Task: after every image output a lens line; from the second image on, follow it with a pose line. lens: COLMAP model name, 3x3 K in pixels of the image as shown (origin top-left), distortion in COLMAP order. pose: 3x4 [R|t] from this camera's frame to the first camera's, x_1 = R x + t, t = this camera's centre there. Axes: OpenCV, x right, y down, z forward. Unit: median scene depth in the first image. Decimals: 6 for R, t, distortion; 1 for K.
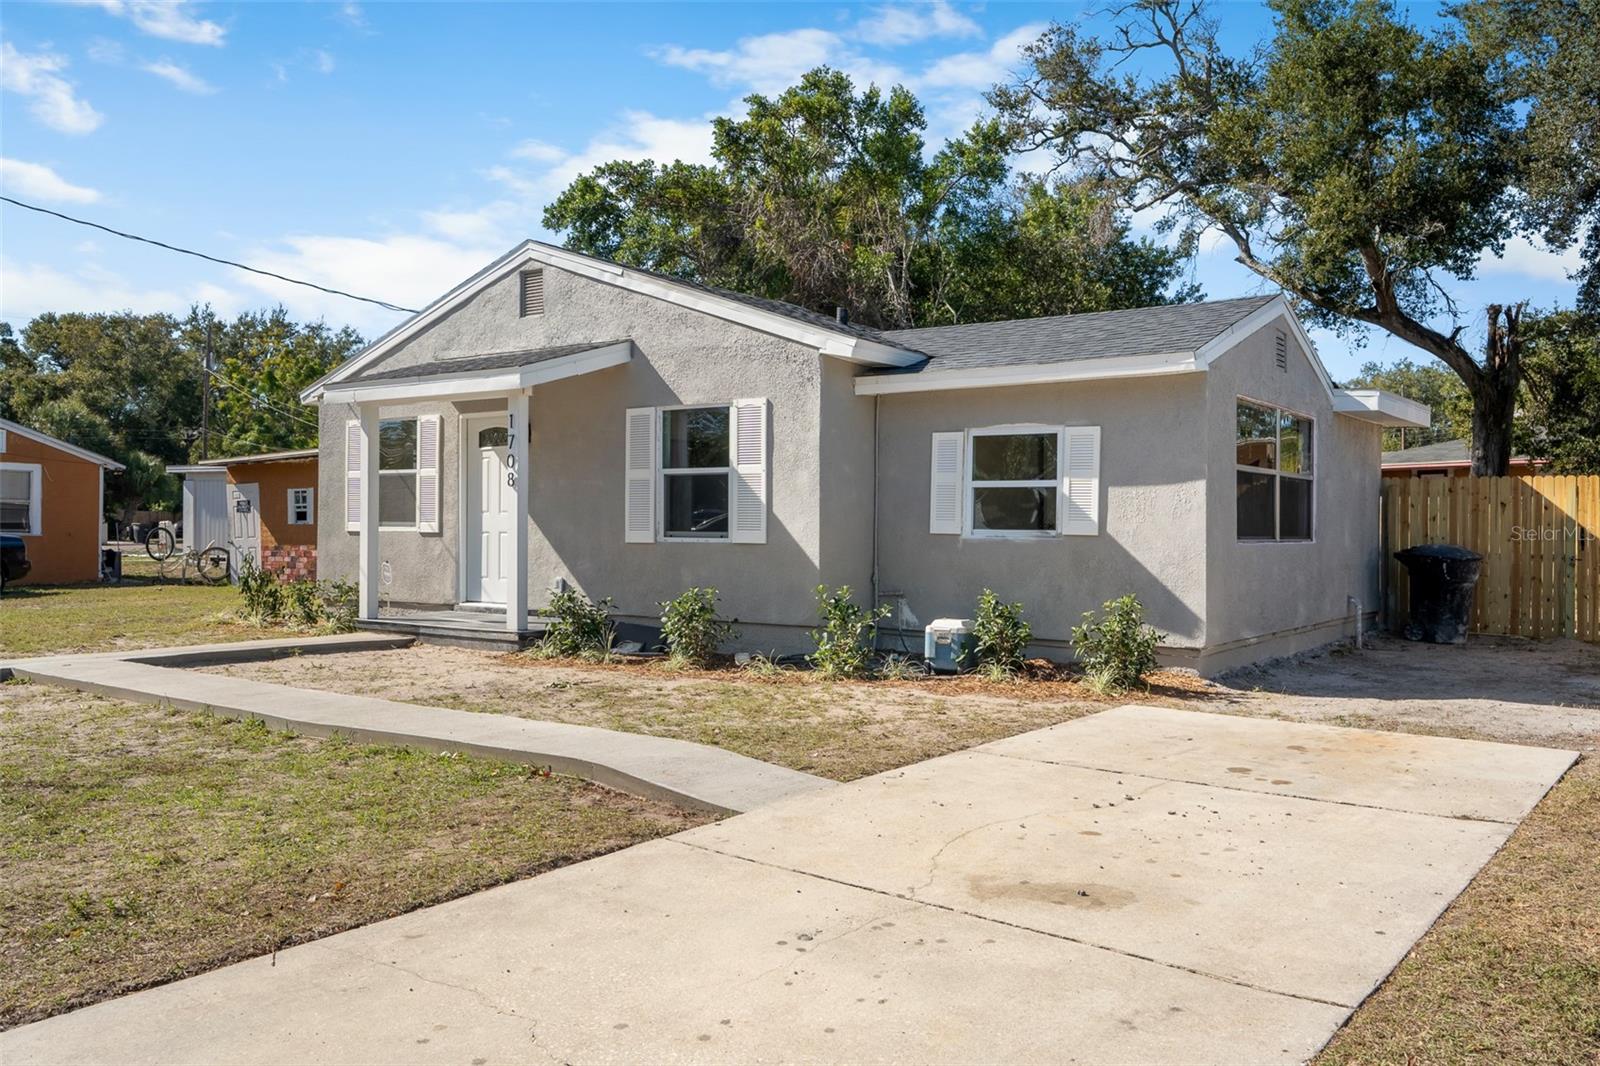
lens RADIAL K [[1261.5, 0, 800.0], [0, 1261.5, 533.0], [0, 0, 1]] dist [-0.011633, -0.003633]
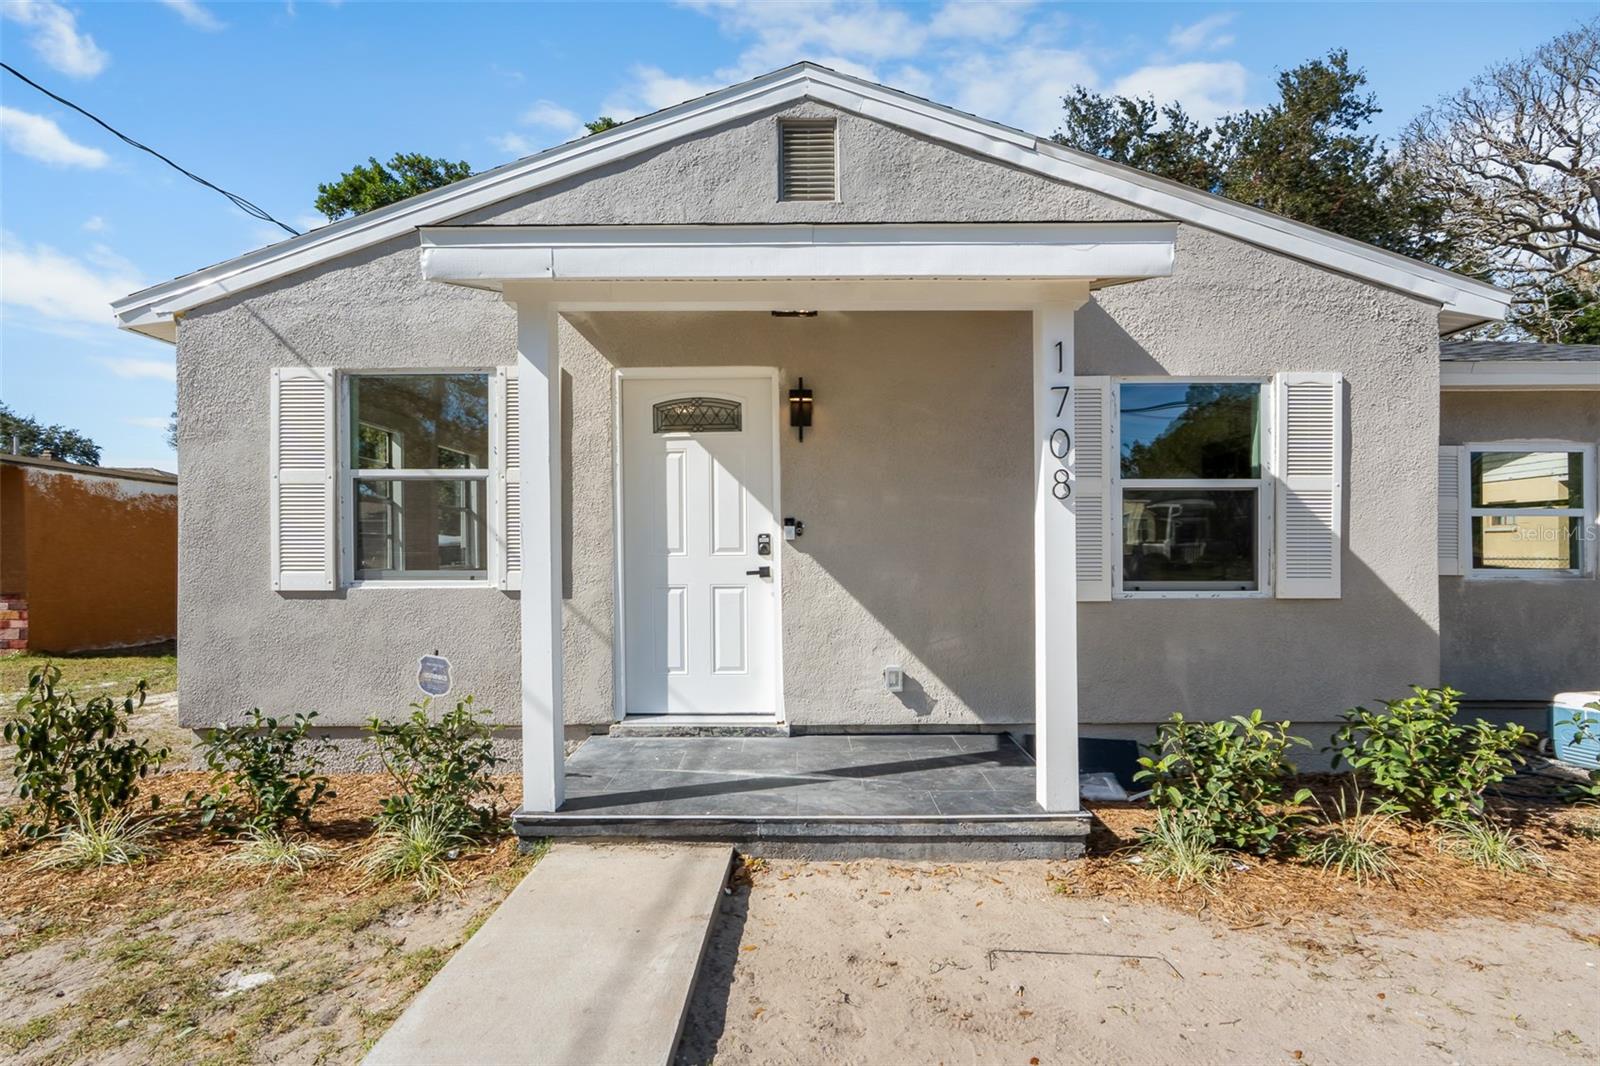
lens RADIAL K [[733.2, 0, 797.1], [0, 733.2, 549.7], [0, 0, 1]] dist [-0.000414, 0.000021]
pose [[0.817607, -0.011132, 0.575669, -0.428221], [0.011742, 0.999928, 0.002660, -0.019077], [-0.575657, 0.004585, 0.817678, 0.775737]]
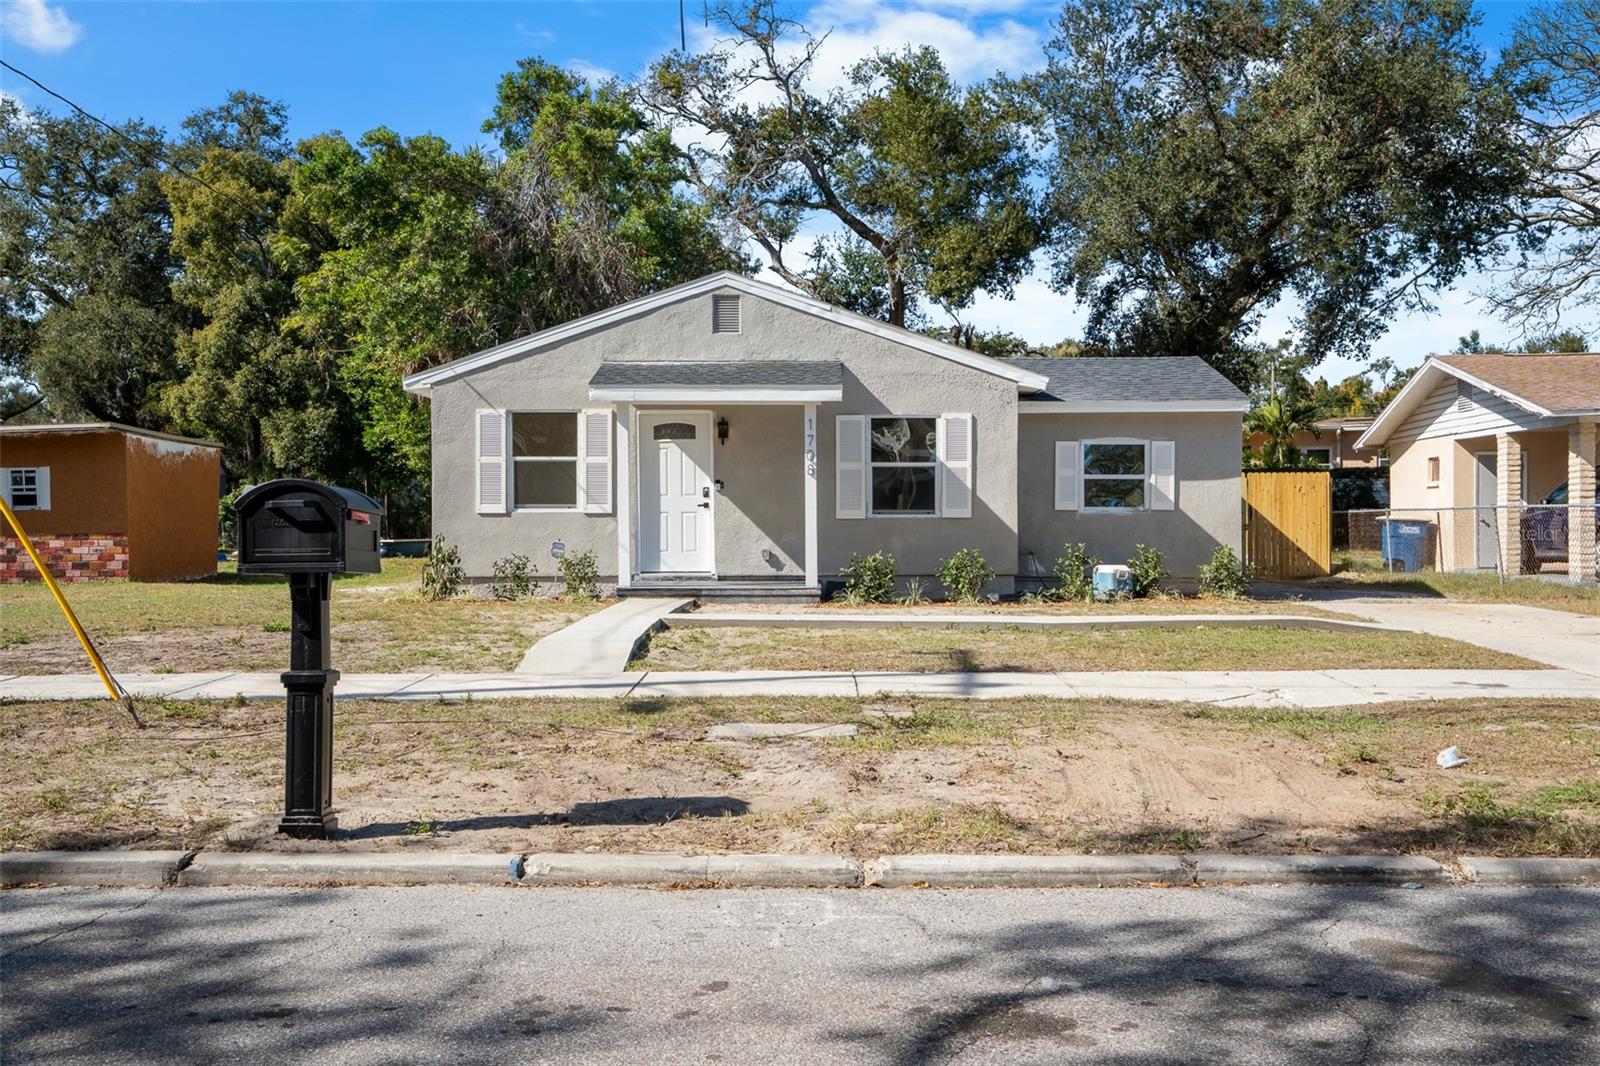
lens RADIAL K [[1506.3, 0, 800.0], [0, 1506.3, 533.0], [0, 0, 1]] dist [0.006892, 0.003931]
pose [[0.809981, -0.013507, 0.586301, -1.059595], [0.009708, 0.999907, 0.009624, 0.006866], [-0.586376, -0.002103, 0.810036, -0.224110]]
